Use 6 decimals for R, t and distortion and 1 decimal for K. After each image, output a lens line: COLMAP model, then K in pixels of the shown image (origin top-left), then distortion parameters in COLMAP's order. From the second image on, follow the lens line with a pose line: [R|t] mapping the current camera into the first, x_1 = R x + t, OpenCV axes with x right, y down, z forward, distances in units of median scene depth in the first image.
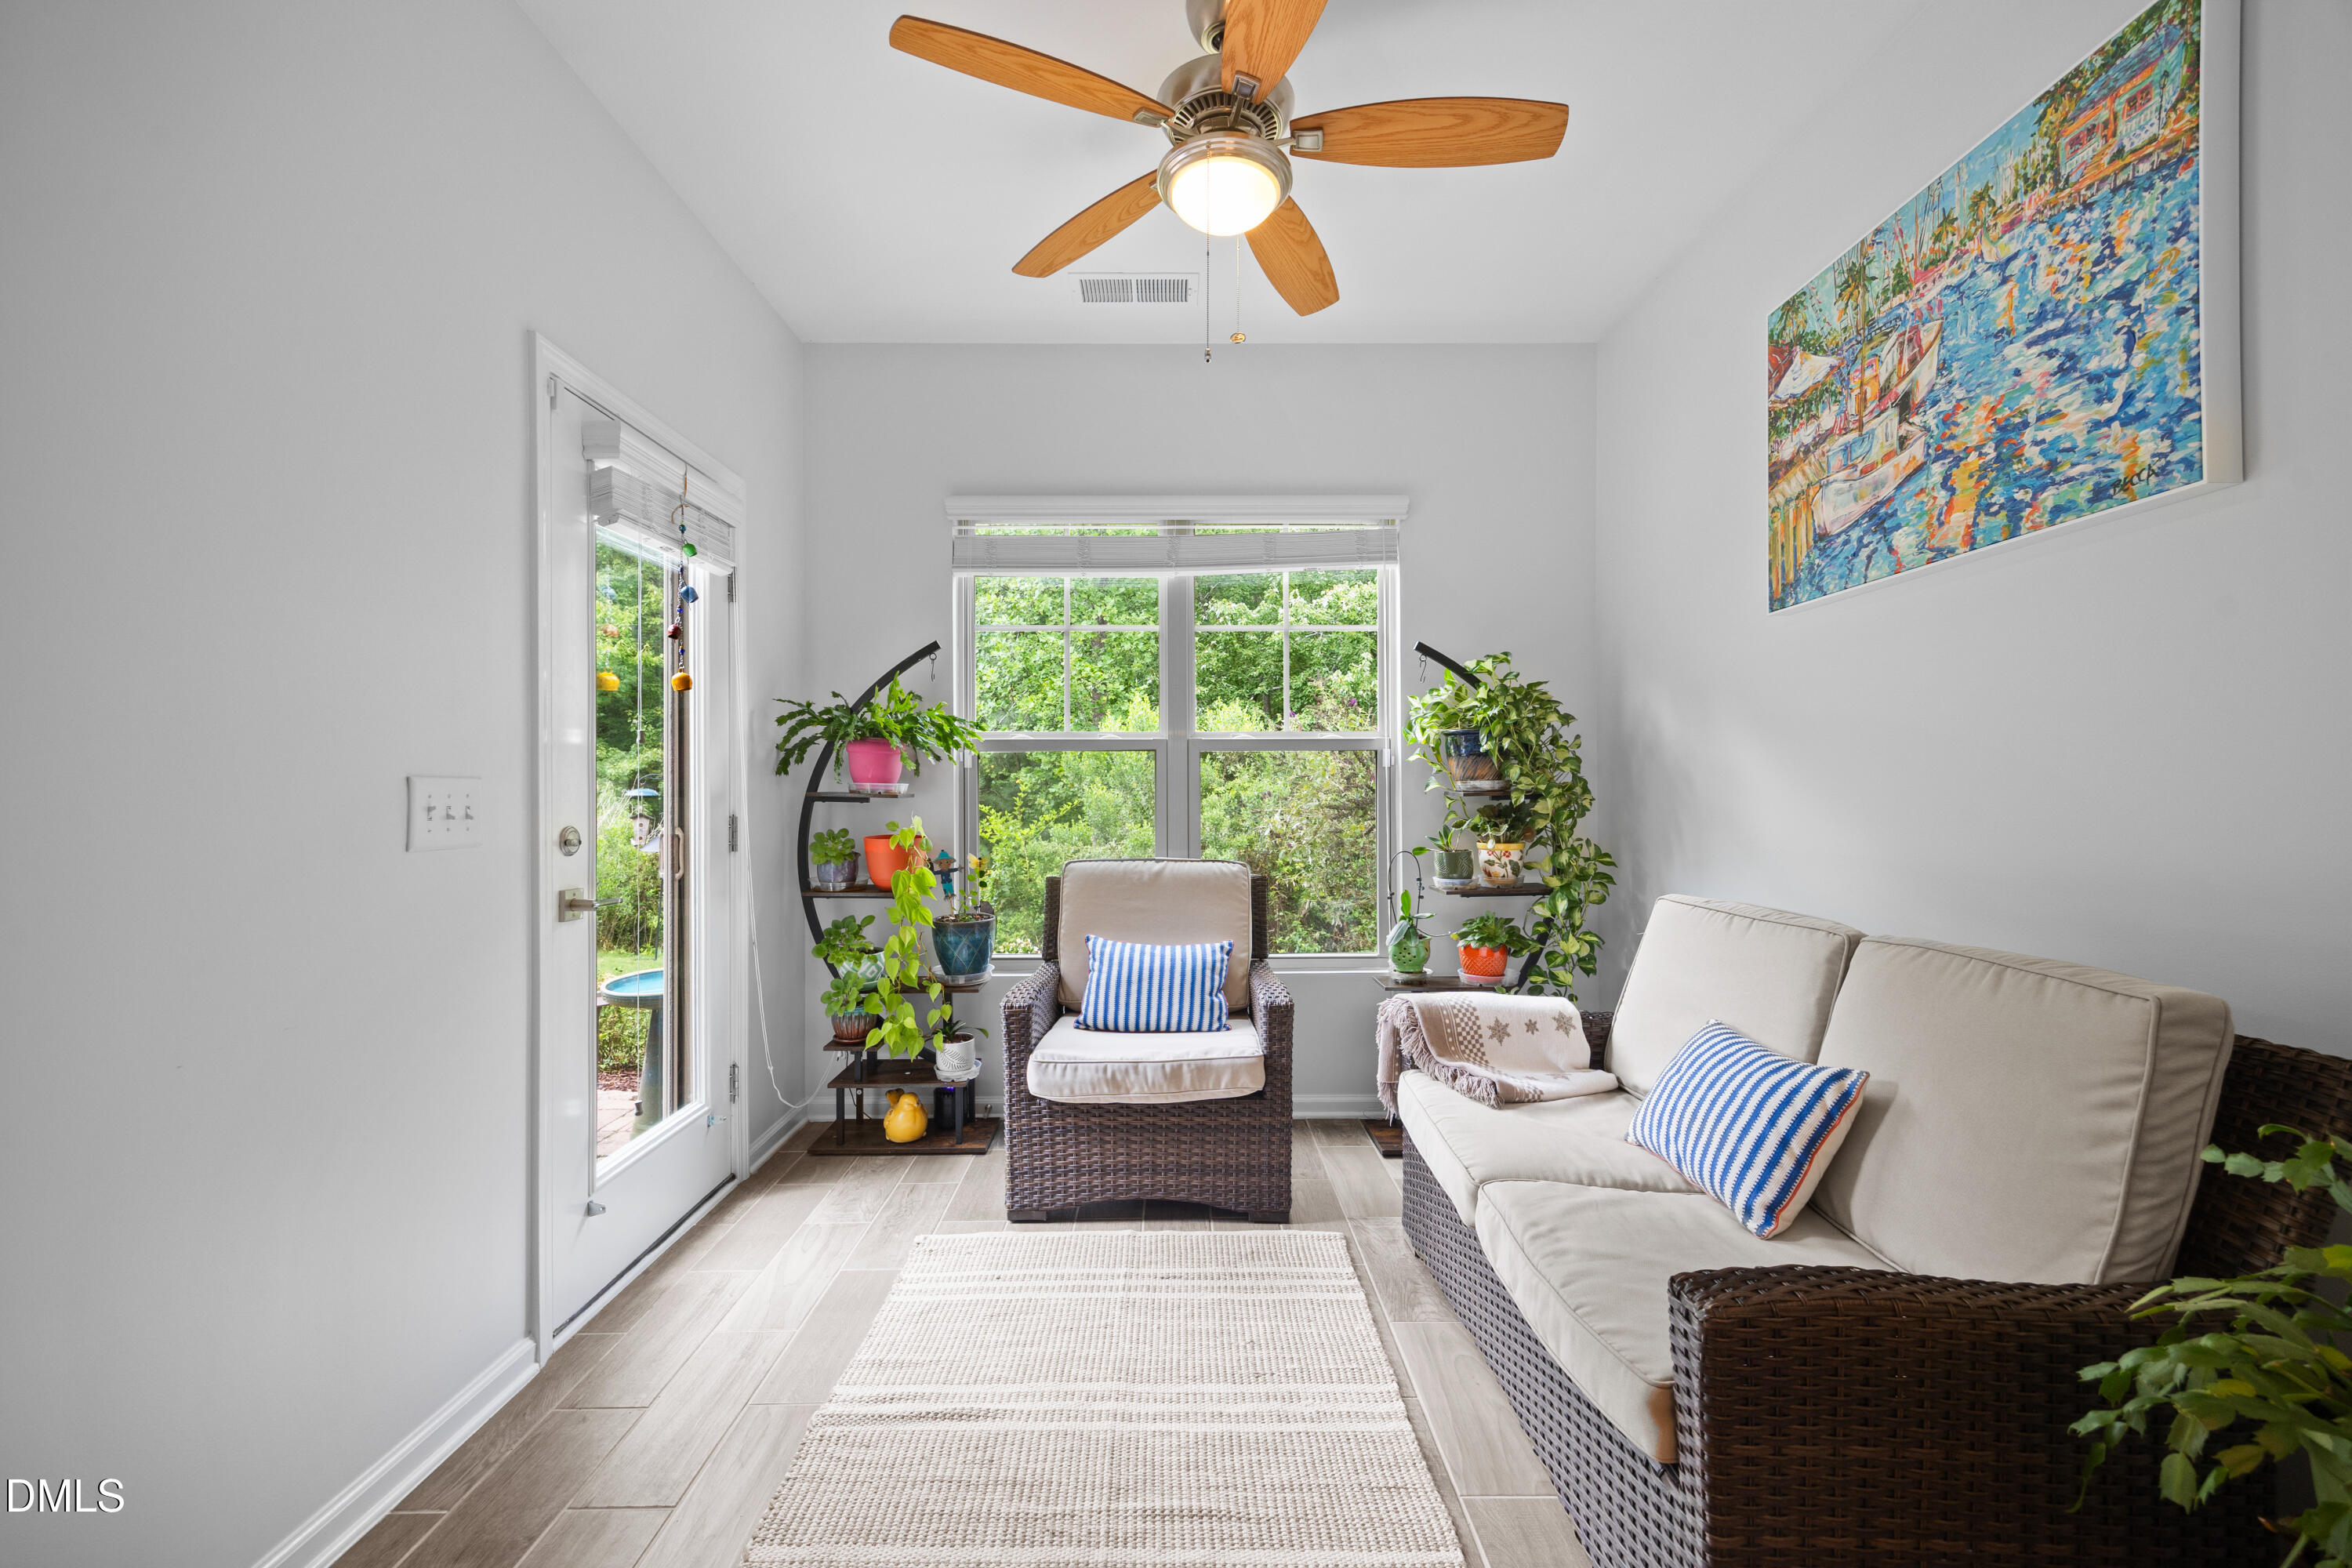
lens RADIAL K [[908.3, 0, 1179.2], [0, 908.3, 783.0], [0, 0, 1]] dist [0.002640, 0.000224]
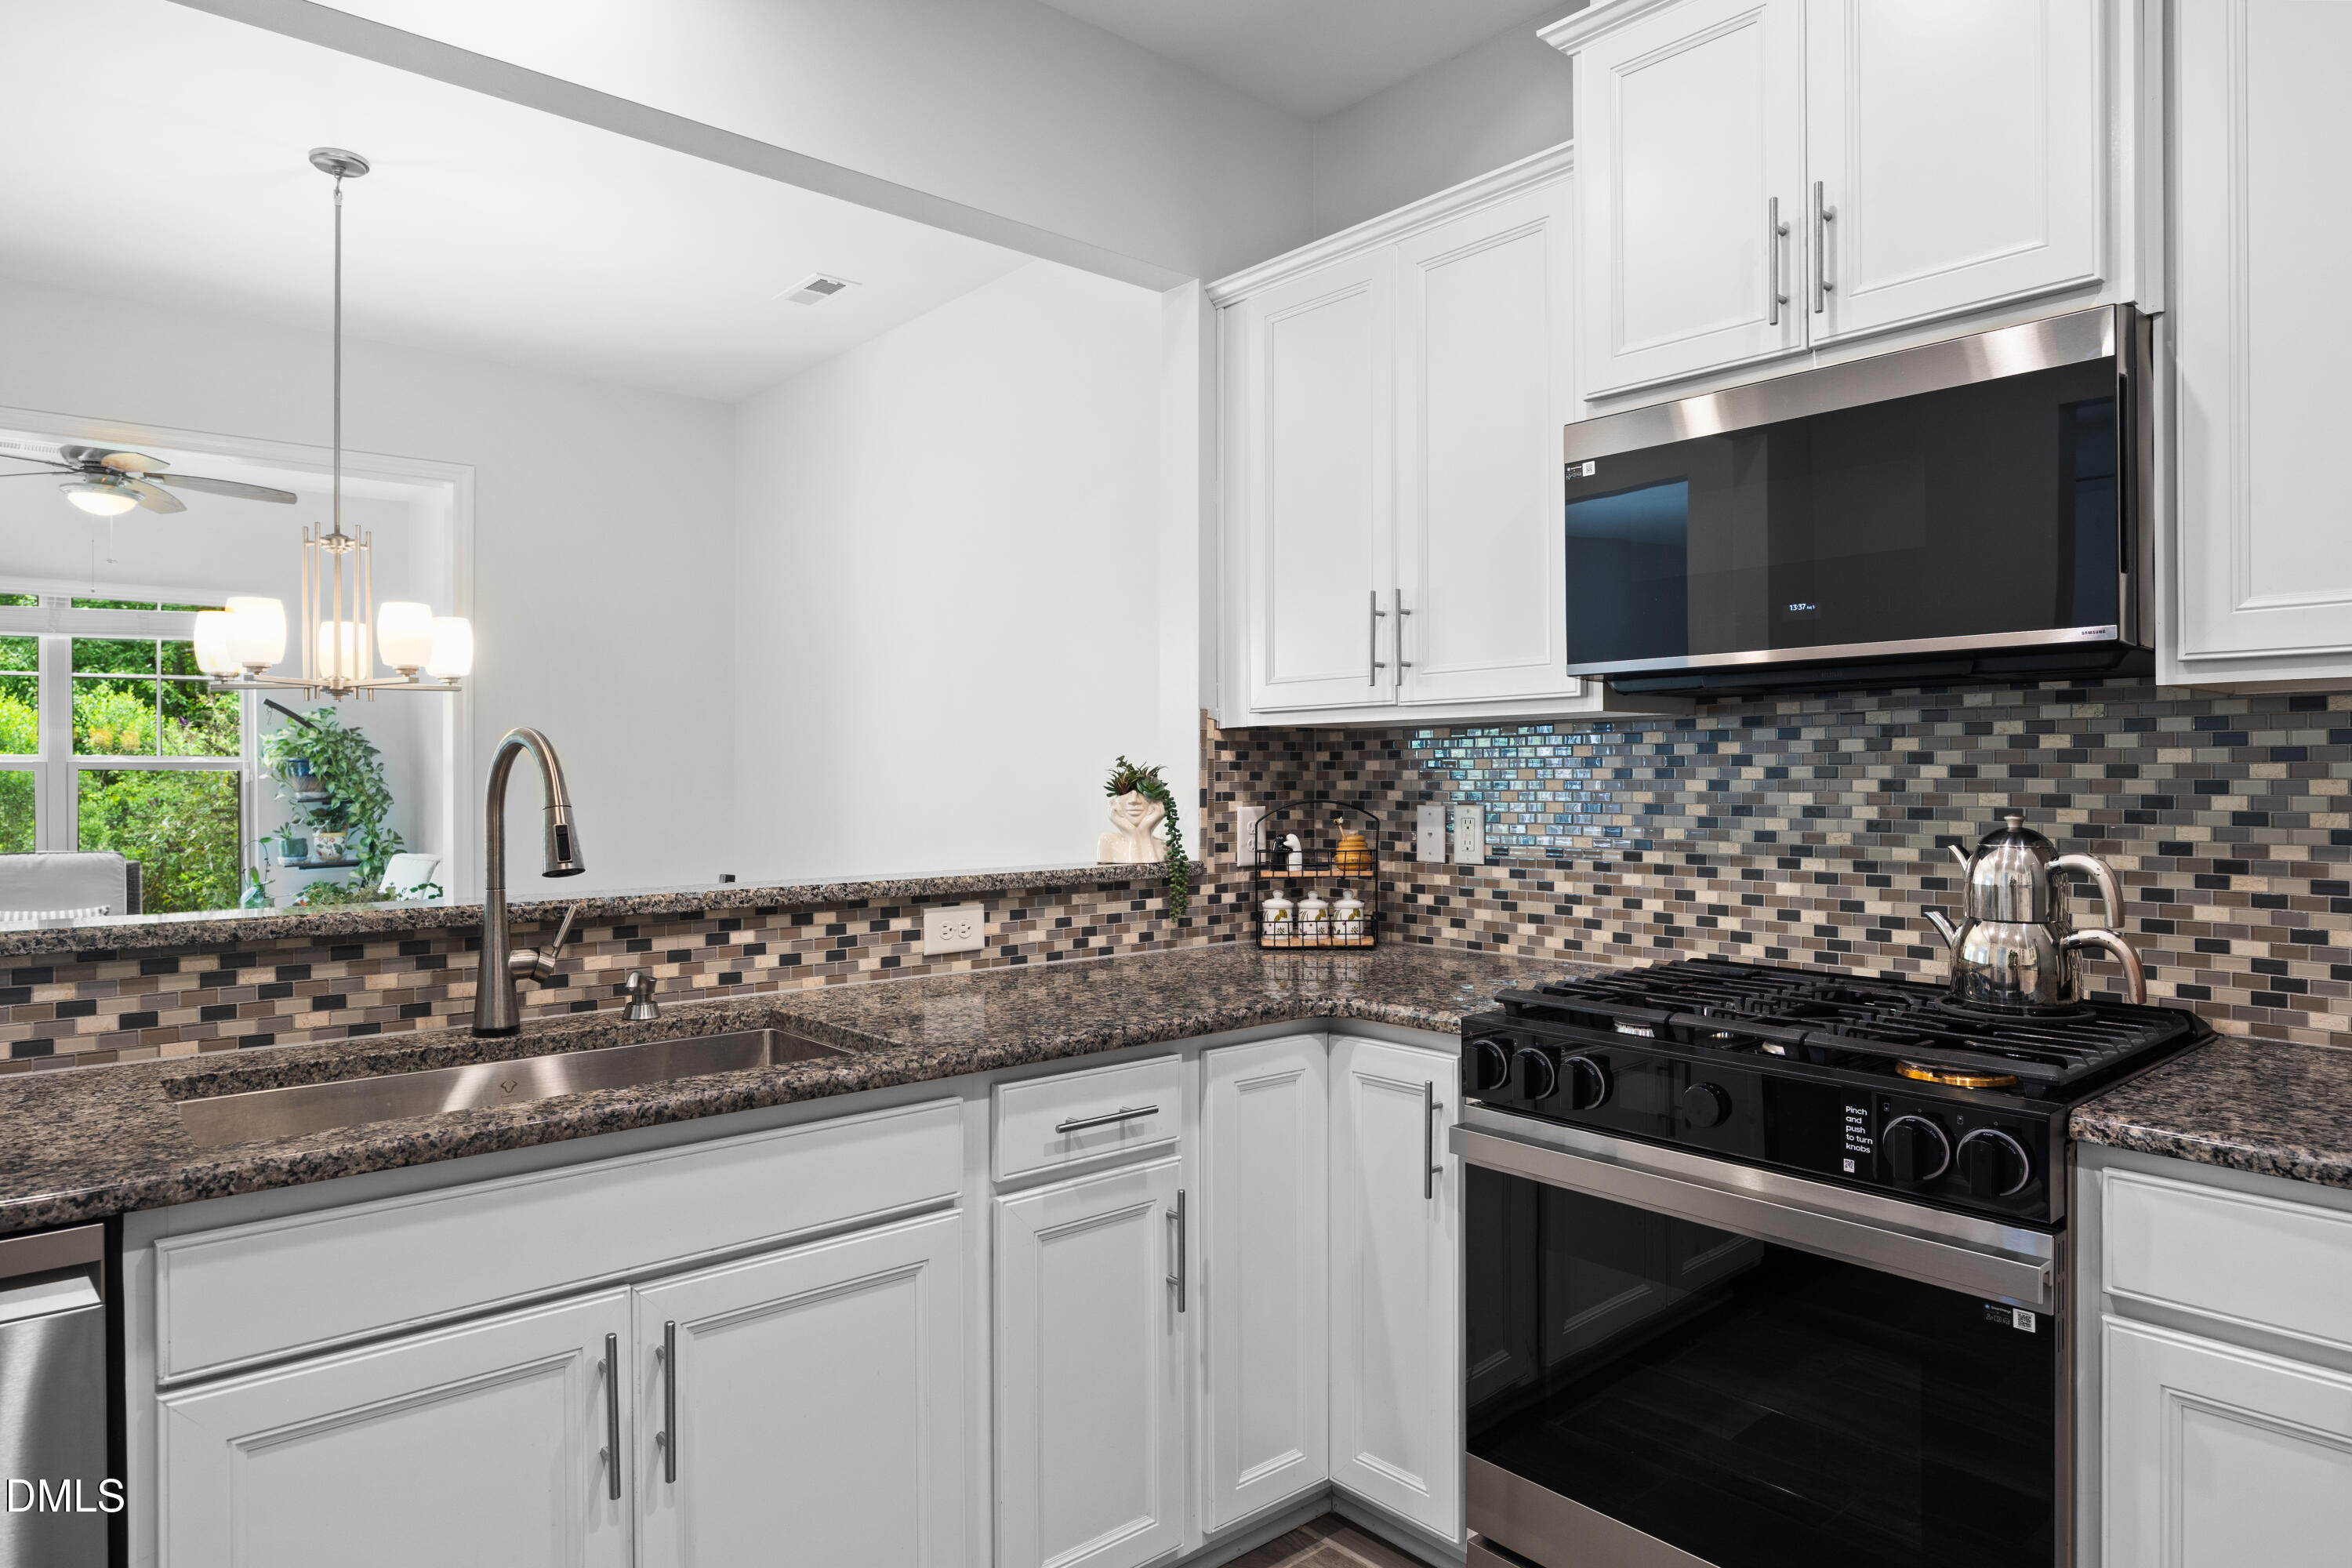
lens RADIAL K [[1382.8, 0, 1175.0], [0, 1382.8, 780.3], [0, 0, 1]] dist [-0.019568, 0.001660]
pose [[0.755401, -0.001220, 0.655261, -0.081695], [-0.000949, 0.999995, 0.002957, -0.030241], [-0.655262, -0.002856, 0.755397, -1.667517]]
